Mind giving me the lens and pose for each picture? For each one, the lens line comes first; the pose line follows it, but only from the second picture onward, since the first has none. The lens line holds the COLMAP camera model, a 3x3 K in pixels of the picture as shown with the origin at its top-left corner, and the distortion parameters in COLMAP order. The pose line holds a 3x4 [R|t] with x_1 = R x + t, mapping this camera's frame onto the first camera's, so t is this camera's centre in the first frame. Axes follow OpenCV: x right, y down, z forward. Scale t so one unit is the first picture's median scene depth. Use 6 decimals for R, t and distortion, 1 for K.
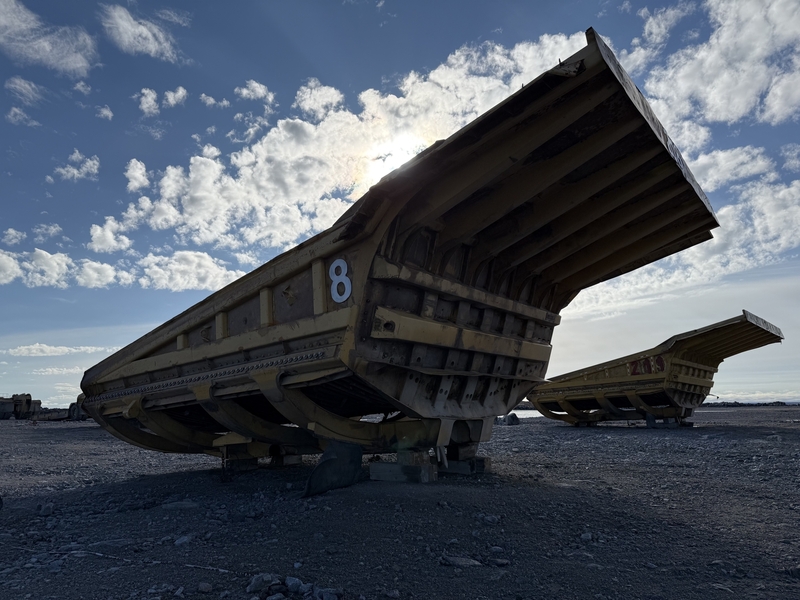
lens RADIAL K [[566.6, 0, 411.9], [0, 566.6, 297.9], [0, 0, 1]] dist [0.157425, -0.129499]
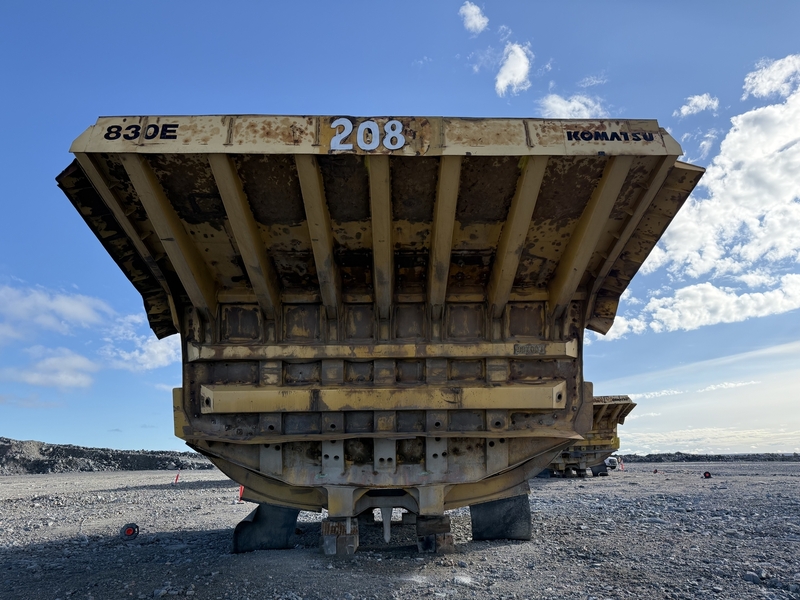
lens RADIAL K [[569.1, 0, 400.0], [0, 569.1, 300.0], [0, 0, 1]] dist [0.153149, -0.252146]
pose [[0.602666, -0.215019, -0.768480, 0.826914], [0.161604, 0.975946, -0.146334, 0.061513], [0.781459, -0.035999, 0.622917, 0.453127]]
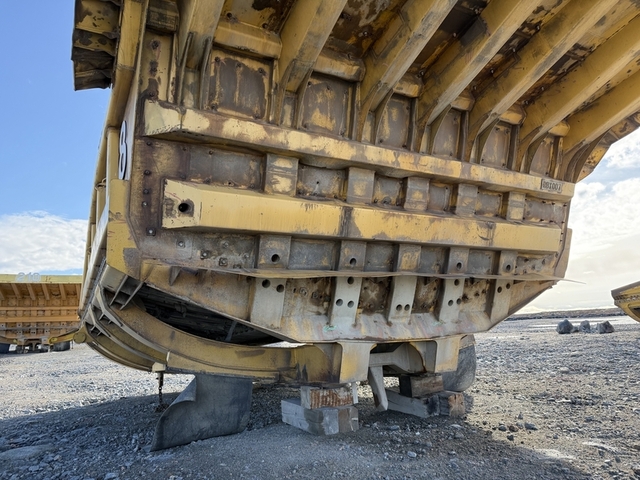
lens RADIAL K [[455.3, 0, 320.0], [0, 455.3, 240.0], [0, 0, 1]] dist [0.153149, -0.252146]
pose [[0.911364, -0.107226, -0.397389, 0.230709], [0.112448, 0.993605, -0.010216, 0.082487], [0.395943, -0.035376, 0.917594, 0.436531]]
